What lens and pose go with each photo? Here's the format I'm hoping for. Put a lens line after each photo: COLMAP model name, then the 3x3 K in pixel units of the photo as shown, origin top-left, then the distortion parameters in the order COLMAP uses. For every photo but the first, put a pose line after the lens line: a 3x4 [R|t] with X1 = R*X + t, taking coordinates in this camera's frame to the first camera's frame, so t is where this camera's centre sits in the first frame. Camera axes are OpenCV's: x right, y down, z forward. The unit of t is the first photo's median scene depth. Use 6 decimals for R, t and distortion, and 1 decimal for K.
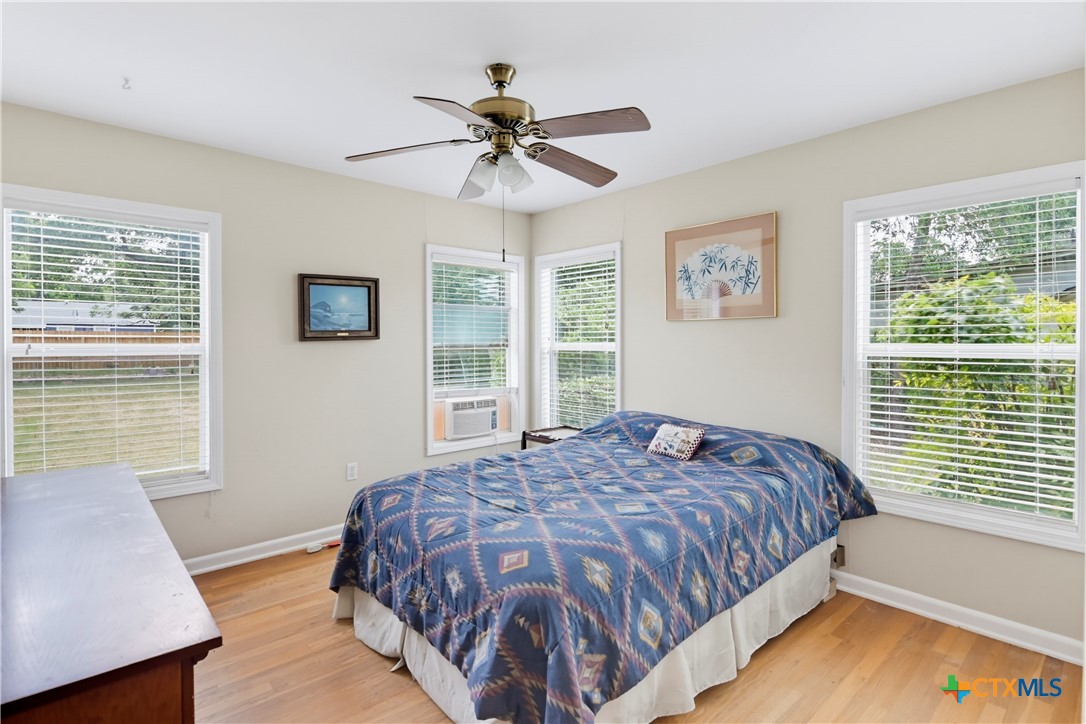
lens RADIAL K [[527.1, 0, 543.1], [0, 527.1, 350.0], [0, 0, 1]] dist [0.003564, 0.000044]
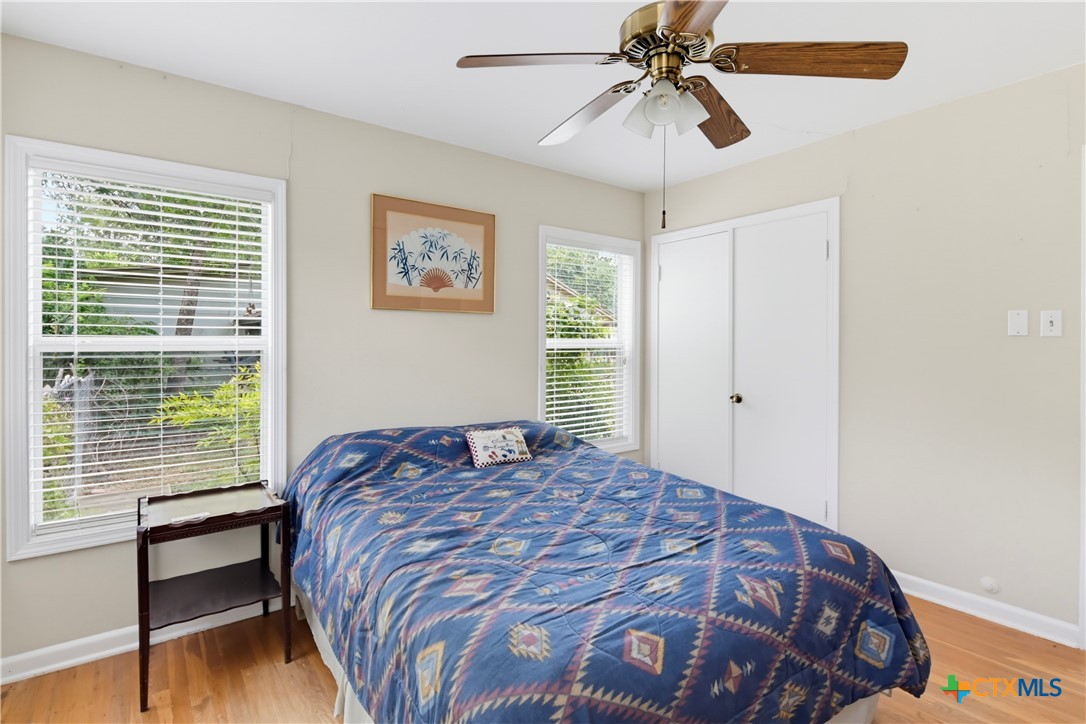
lens RADIAL K [[527.1, 0, 543.1], [0, 527.1, 350.0], [0, 0, 1]] dist [0.003564, 0.000044]
pose [[0.091337, -0.024429, 0.995520, -0.601235], [0.007105, 0.999690, 0.023879, -0.012924], [-0.995795, 0.004892, 0.091482, 0.786059]]
